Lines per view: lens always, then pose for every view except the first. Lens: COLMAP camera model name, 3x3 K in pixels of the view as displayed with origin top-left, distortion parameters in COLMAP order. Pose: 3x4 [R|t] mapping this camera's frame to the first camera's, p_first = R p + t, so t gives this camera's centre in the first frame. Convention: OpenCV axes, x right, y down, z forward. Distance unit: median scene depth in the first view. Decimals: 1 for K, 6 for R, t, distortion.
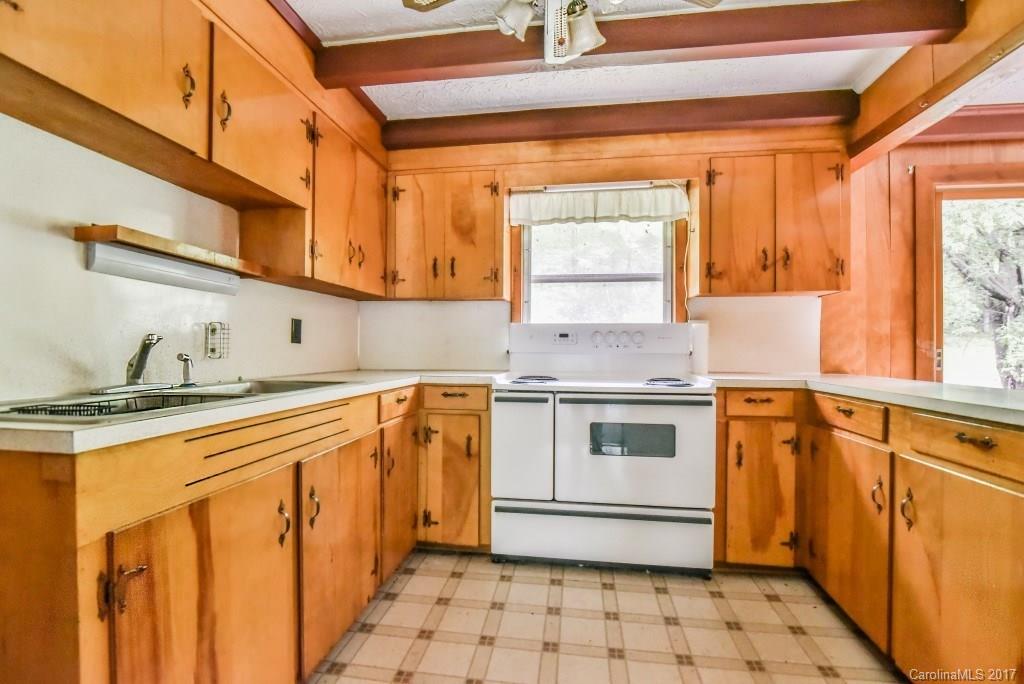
lens RADIAL K [[470.6, 0, 512.8], [0, 470.6, 346.1], [0, 0, 1]] dist [-0.021991, -0.000118]
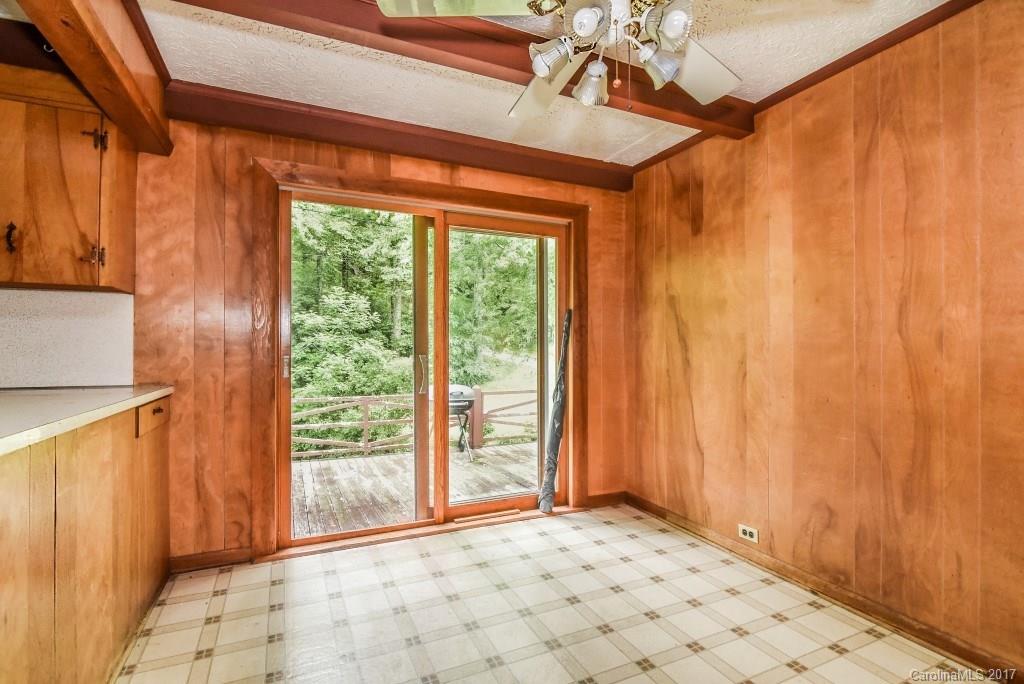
lens RADIAL K [[484.4, 0, 517.9], [0, 484.4, 345.9], [0, 0, 1]] dist [-0.016778, 0.000045]
pose [[0.833010, 0.000850, 0.553257, 0.851695], [-0.000617, 1.000000, -0.000609, -0.014369], [-0.553257, 0.000166, 0.833011, -0.095716]]
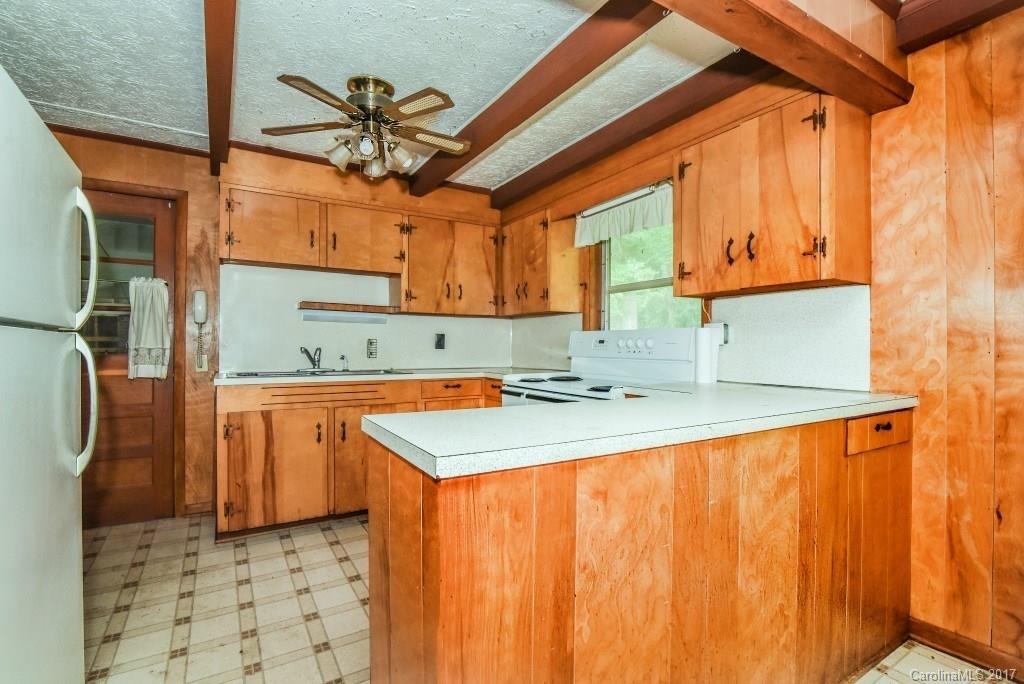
lens RADIAL K [[484.4, 0, 517.9], [0, 484.4, 345.9], [0, 0, 1]] dist [-0.016778, 0.000045]
pose [[0.637868, -0.002530, -0.770141, 0.985952], [0.002914, 0.999995, -0.000871, -0.014438], [0.770140, -0.001689, 0.637873, 0.142276]]
